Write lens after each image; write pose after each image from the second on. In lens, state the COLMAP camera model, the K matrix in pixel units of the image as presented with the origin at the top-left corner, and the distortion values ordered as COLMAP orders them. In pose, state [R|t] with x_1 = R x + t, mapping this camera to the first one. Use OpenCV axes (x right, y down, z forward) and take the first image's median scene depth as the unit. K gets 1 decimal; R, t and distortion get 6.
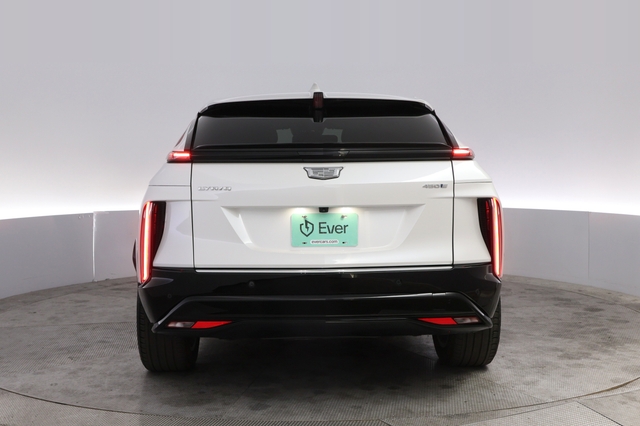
lens RADIAL K [[537.4, 0, 320.0], [0, 537.4, 213.0], [0, 0, 1]] dist [-0.005456, -0.001991]
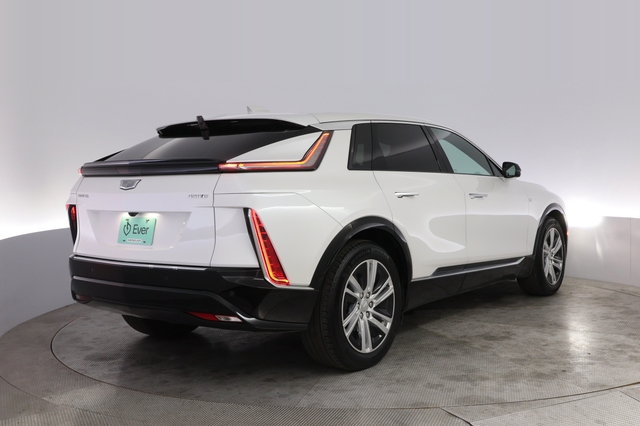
lens RADIAL K [[537.4, 0, 320.0], [0, 537.4, 213.0], [0, 0, 1]] dist [-0.005456, -0.001991]
pose [[0.893766, 0.022186, -0.447985, 0.924606], [-0.031834, 0.999395, -0.014019, -0.005210], [0.447403, 0.026791, 0.893931, 0.087285]]
